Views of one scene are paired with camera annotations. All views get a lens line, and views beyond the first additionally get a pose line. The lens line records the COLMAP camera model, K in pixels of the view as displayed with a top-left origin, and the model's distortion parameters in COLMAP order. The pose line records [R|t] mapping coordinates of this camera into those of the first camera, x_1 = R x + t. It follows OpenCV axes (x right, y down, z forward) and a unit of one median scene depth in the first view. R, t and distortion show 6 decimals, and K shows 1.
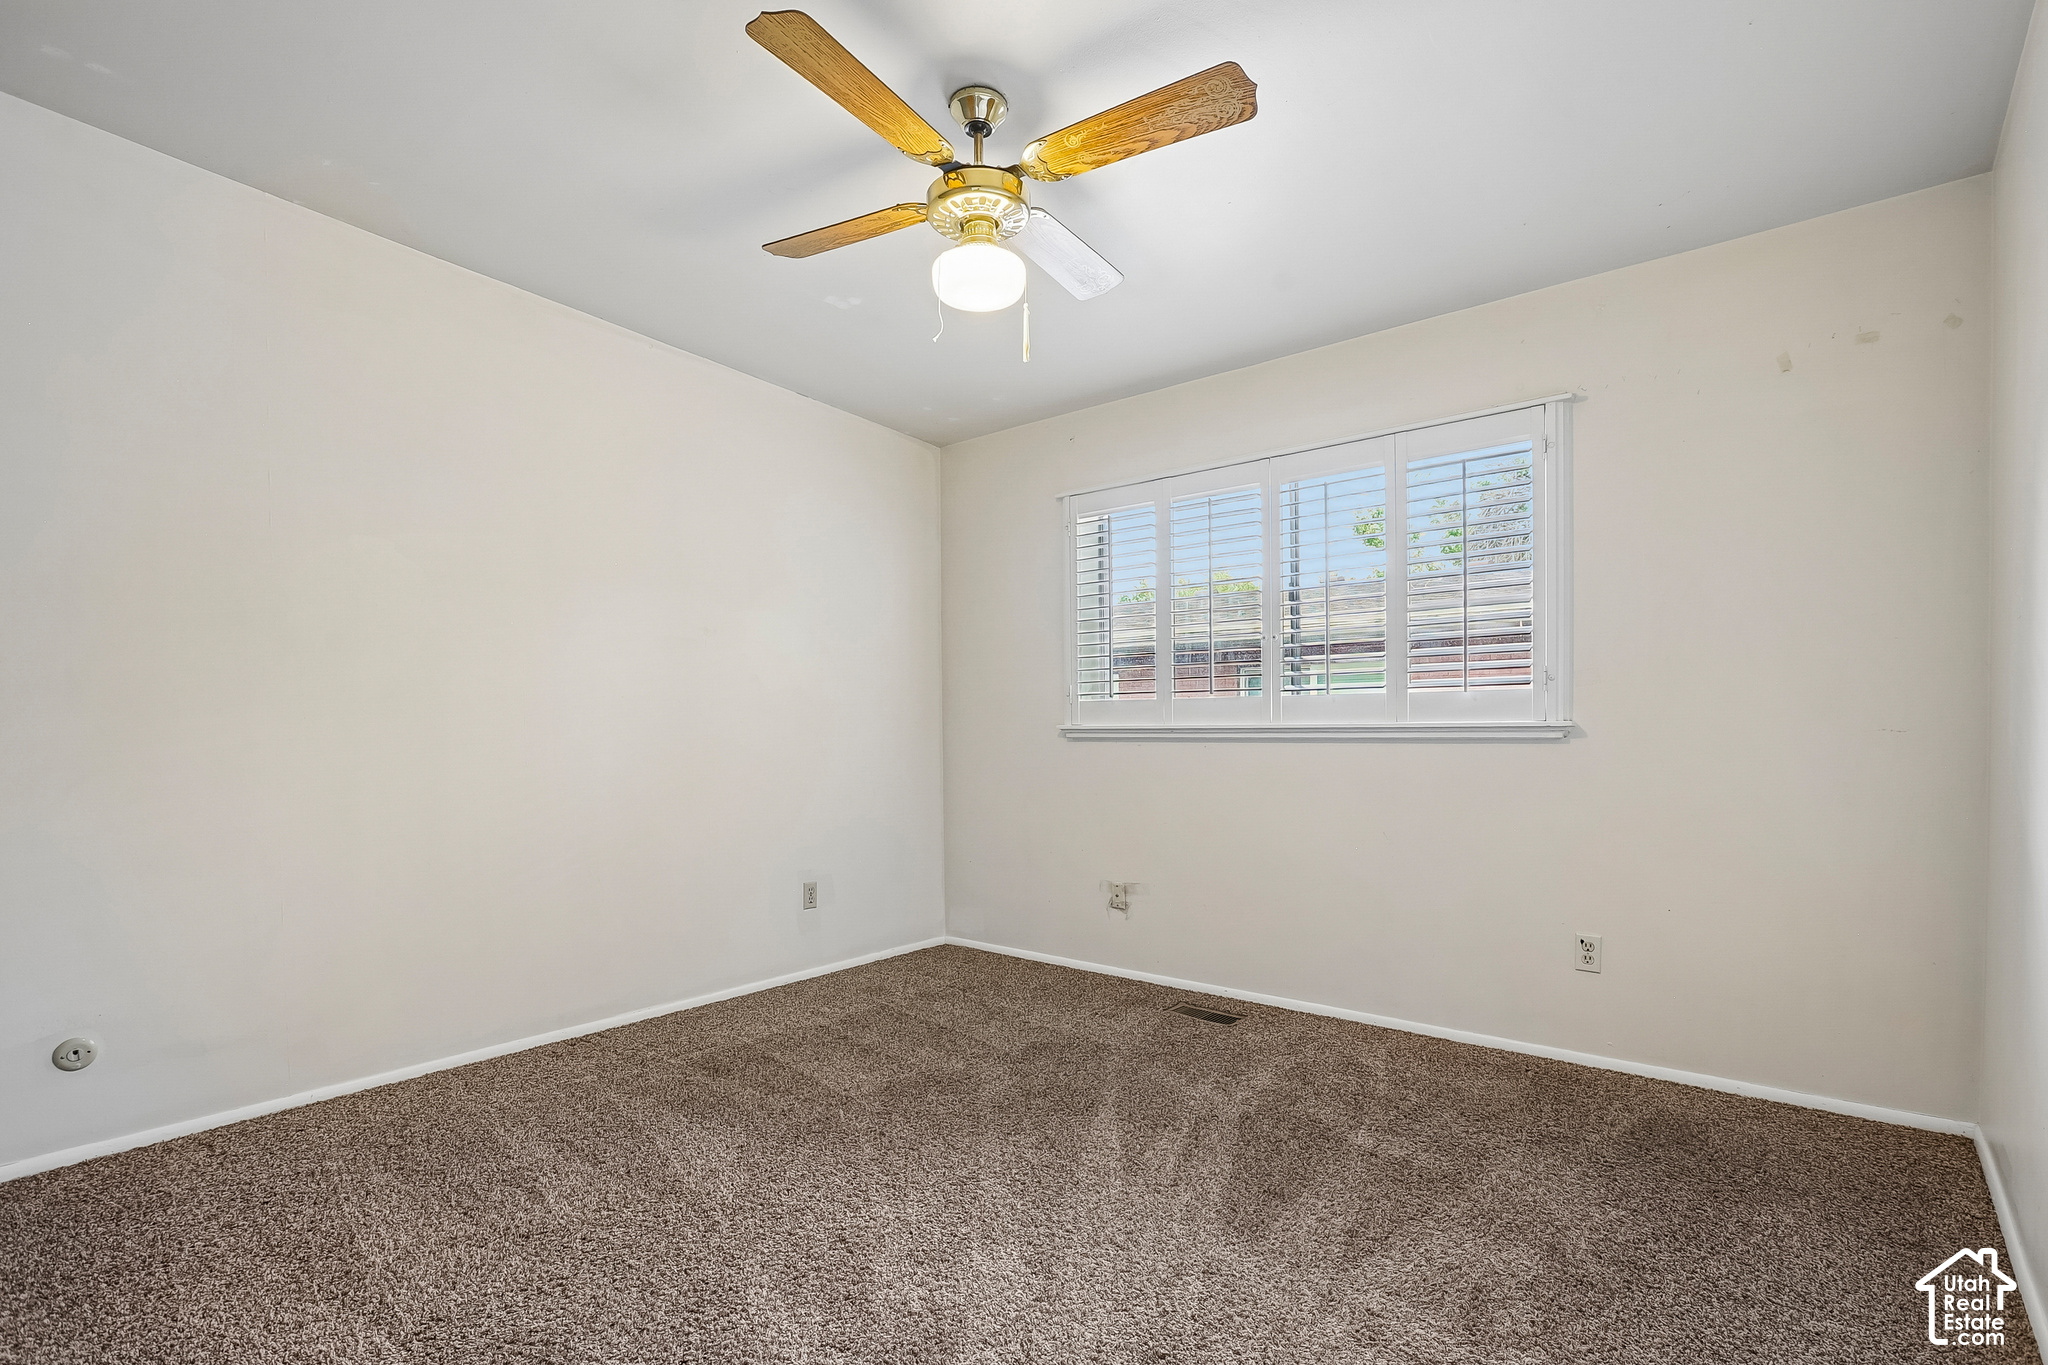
lens RADIAL K [[964.5, 0, 1032.4], [0, 964.5, 708.5], [0, 0, 1]] dist [-0.052718, 0.022577]
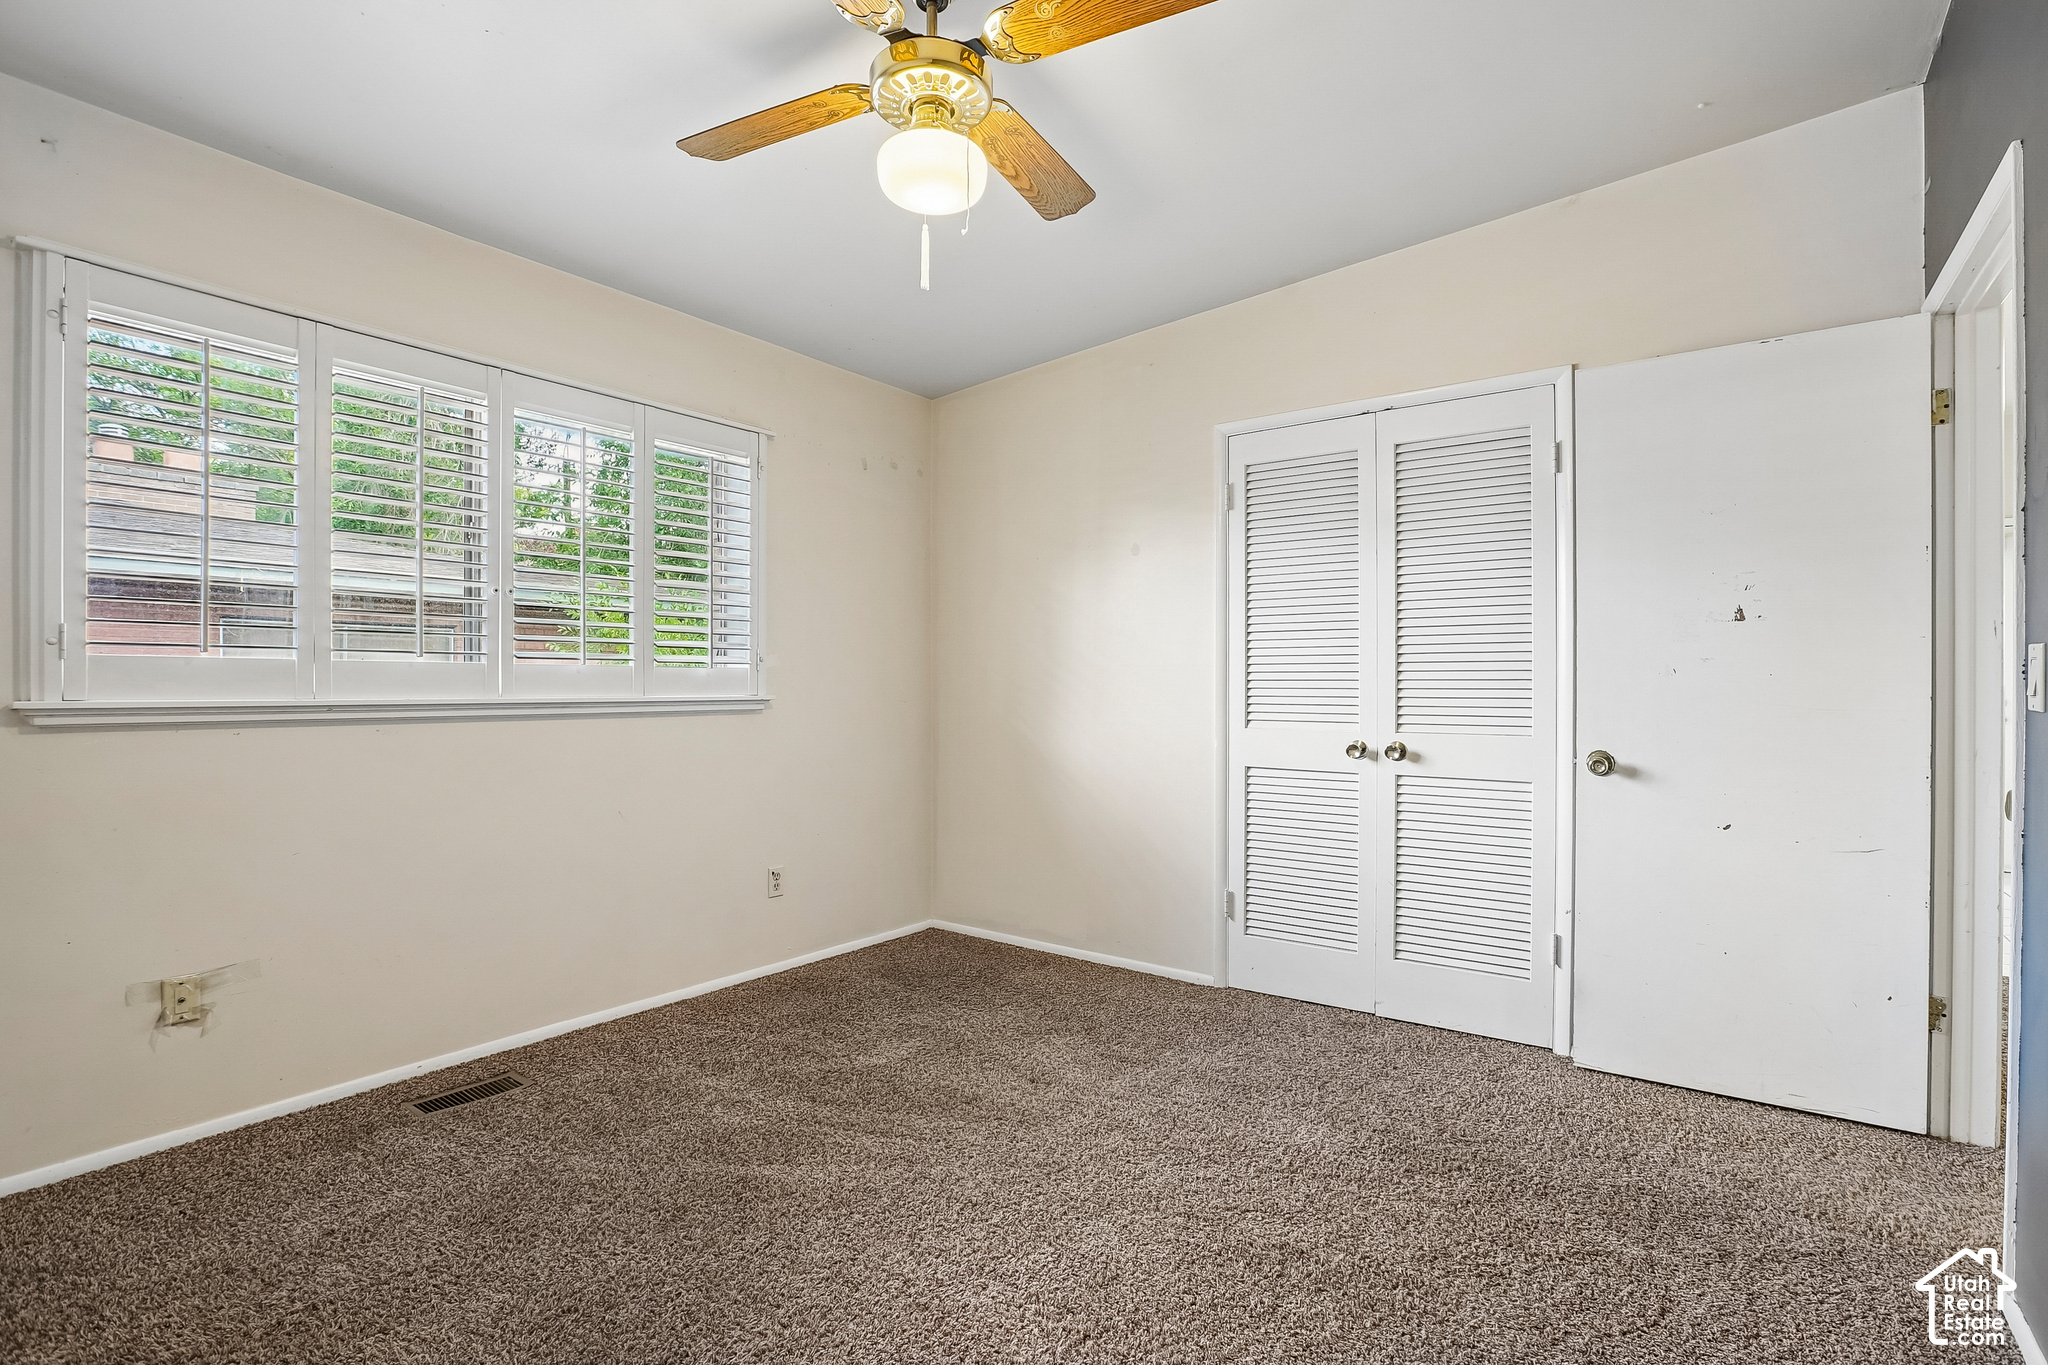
lens RADIAL K [[948.6, 0, 1023.1], [0, 948.6, 666.5], [0, 0, 1]] dist [-0.024230, -0.000231]
pose [[-0.057091, 0.032999, 0.997823, -0.674127], [-0.013492, 0.999337, -0.033821, 0.012308], [-0.998278, -0.015393, -0.056608, 0.736693]]
